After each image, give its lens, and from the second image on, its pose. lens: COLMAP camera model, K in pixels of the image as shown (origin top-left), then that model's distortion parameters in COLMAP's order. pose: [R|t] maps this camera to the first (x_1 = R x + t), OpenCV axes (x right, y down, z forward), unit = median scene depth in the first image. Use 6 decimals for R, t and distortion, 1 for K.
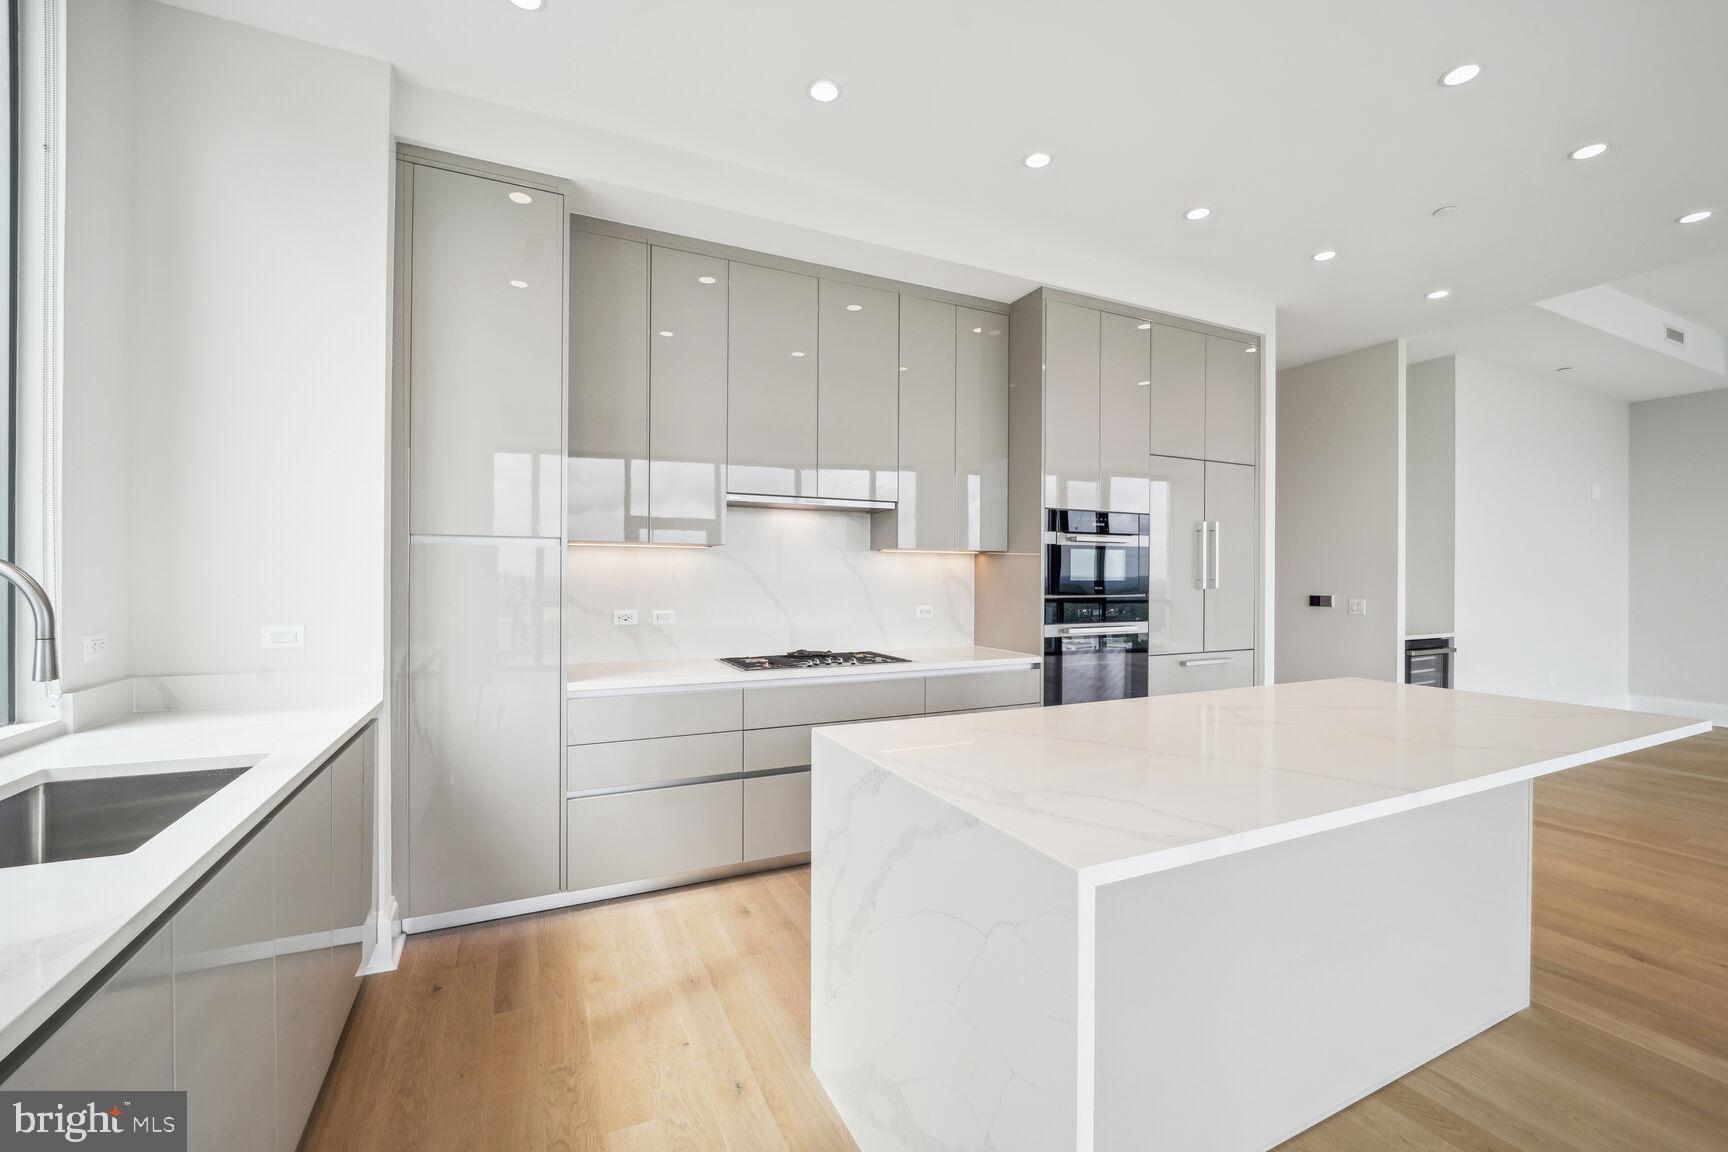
lens RADIAL K [[714.0, 0, 864.0], [0, 714.0, 576.0], [0, 0, 1]] dist [-0.002493, -0.000299]
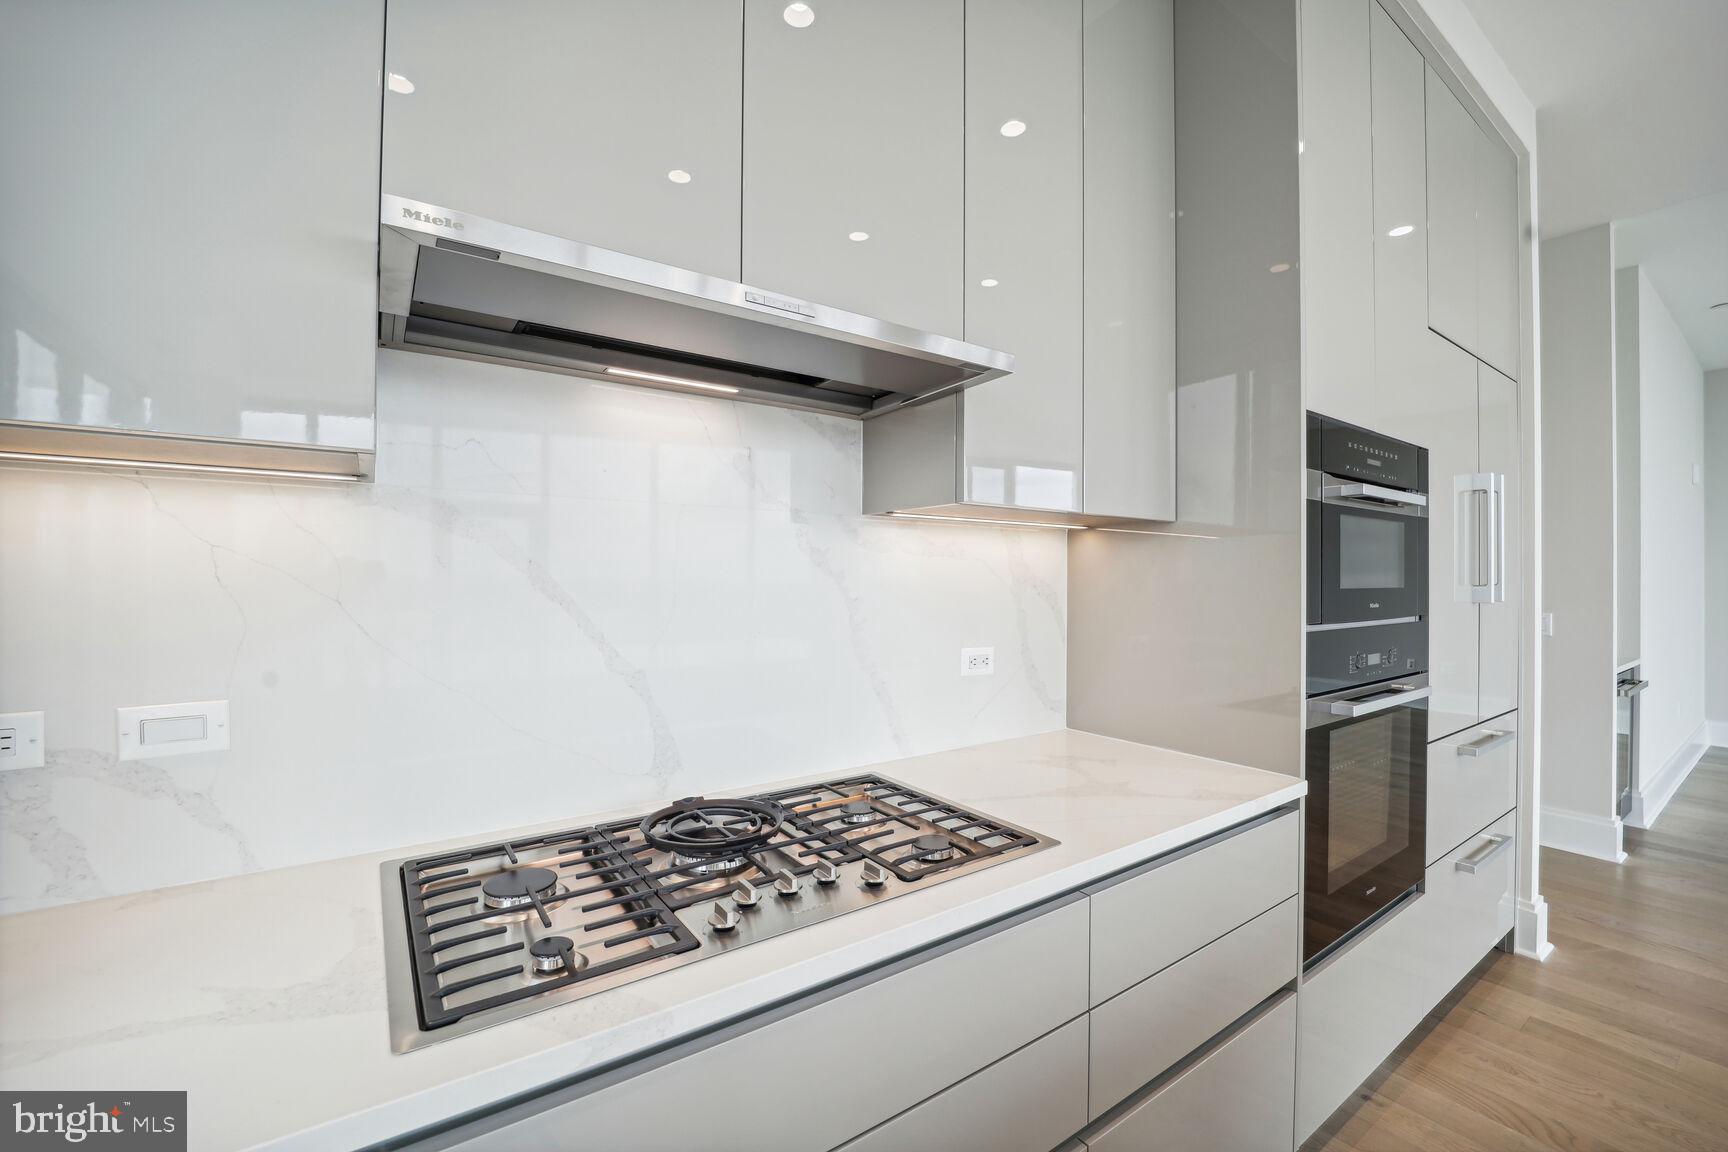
lens RADIAL K [[708.1, 0, 855.5], [0, 708.1, 570.6], [0, 0, 1]] dist [-0.000739, 0.000015]
pose [[0.986384, 0.001479, 0.164454, -0.063703], [0.000840, 0.999901, -0.014028, 0.001249], [-0.164458, 0.013975, 0.986285, 0.631845]]
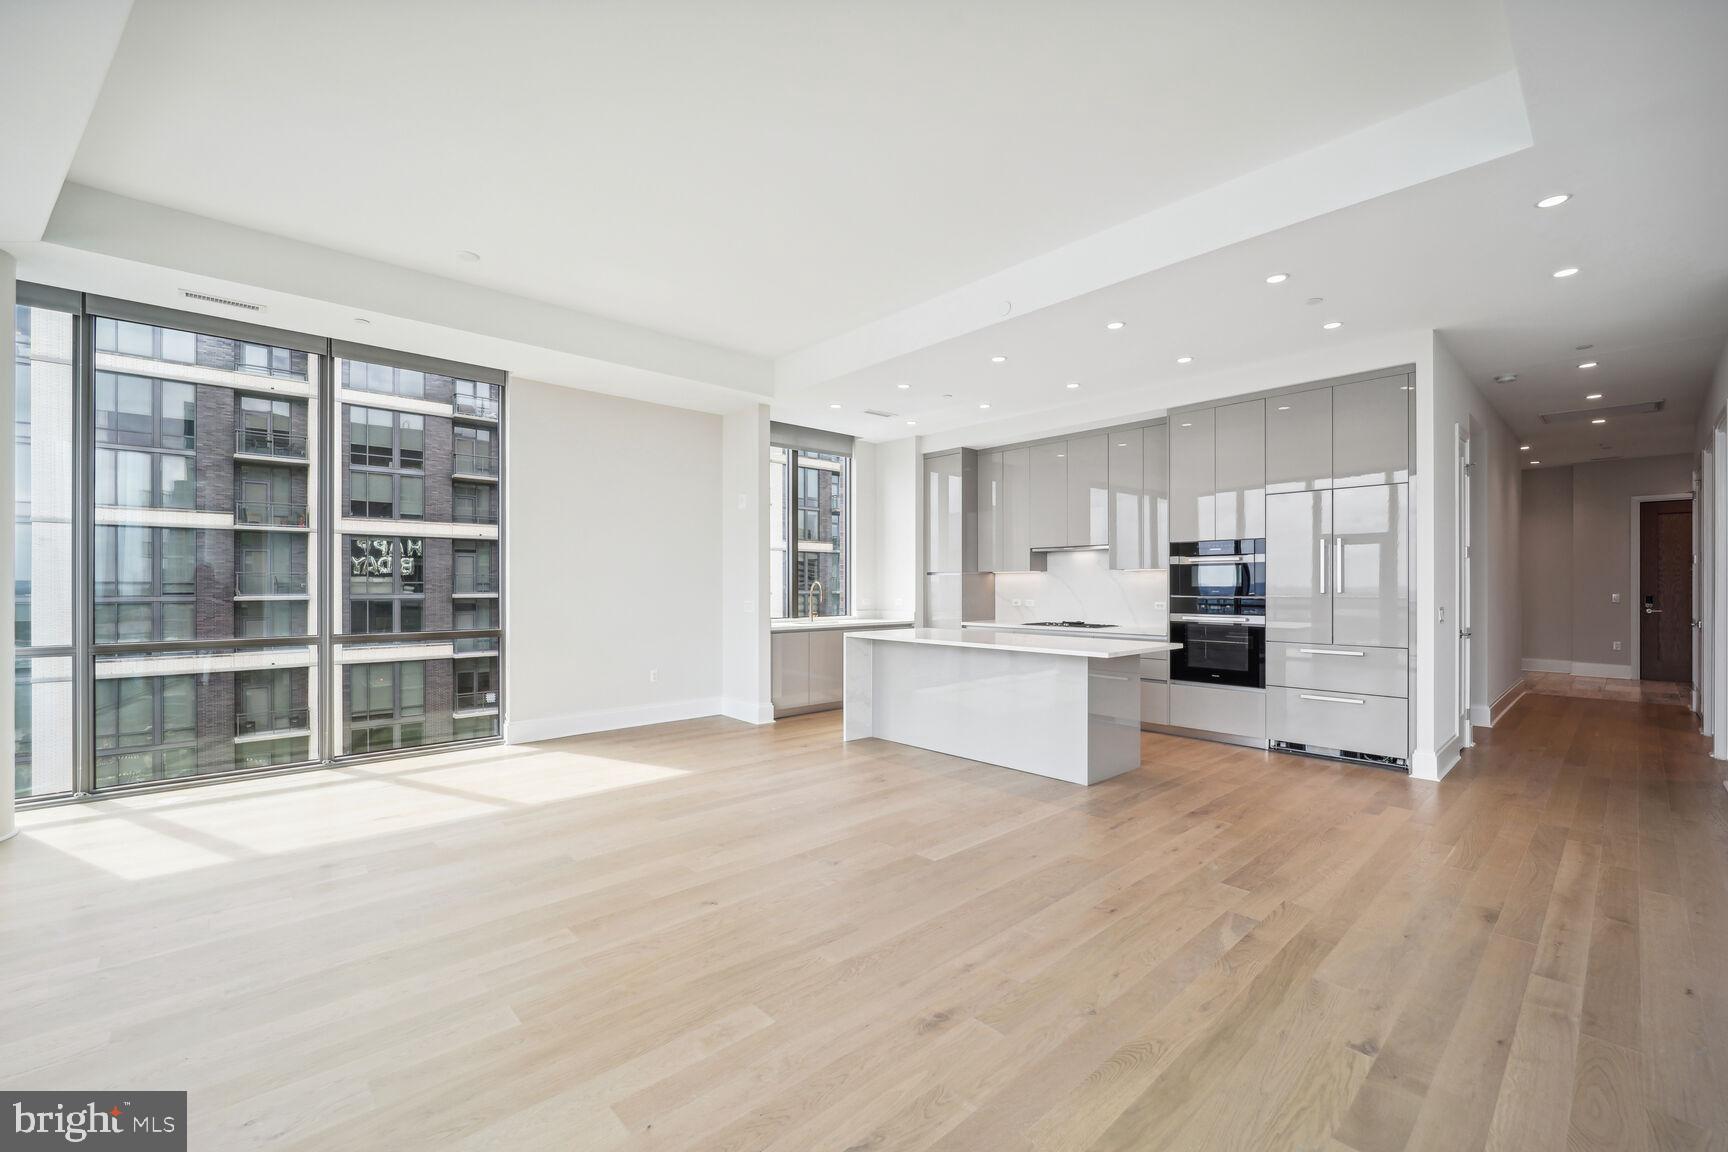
lens RADIAL K [[712.2, 0, 867.3], [0, 712.2, 586.0], [0, 0, 1]] dist [0.001982, 0.000202]
pose [[0.290031, -0.005067, -0.957004, 1.597166], [-0.000770, 0.999984, -0.005528, 0.014742], [0.957017, 0.002340, 0.290023, -0.144042]]
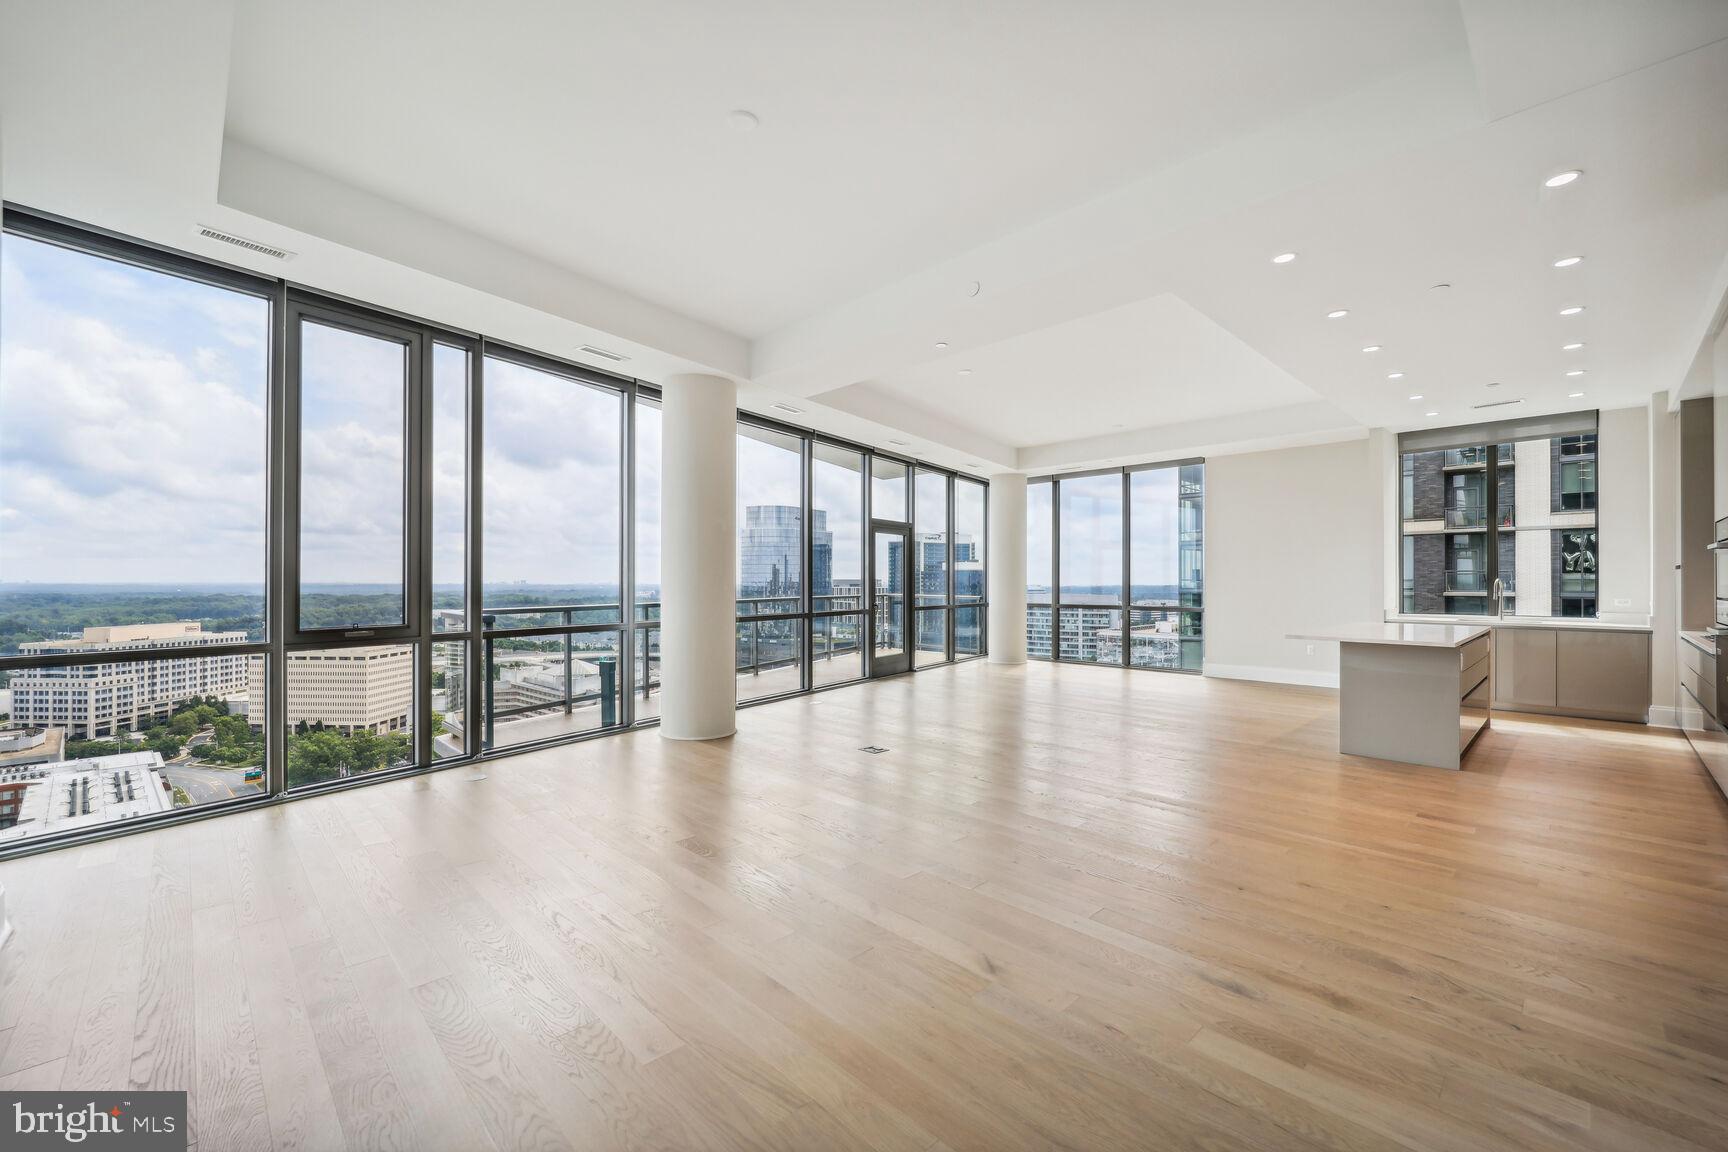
lens RADIAL K [[708.1, 0, 855.5], [0, 708.1, 570.6], [0, 0, 1]] dist [-0.000739, 0.000015]
pose [[-0.948950, -0.010734, -0.315243, 1.944503], [-0.007292, 0.999900, -0.012097, -0.011858], [0.315342, -0.009181, -0.948934, 1.583440]]
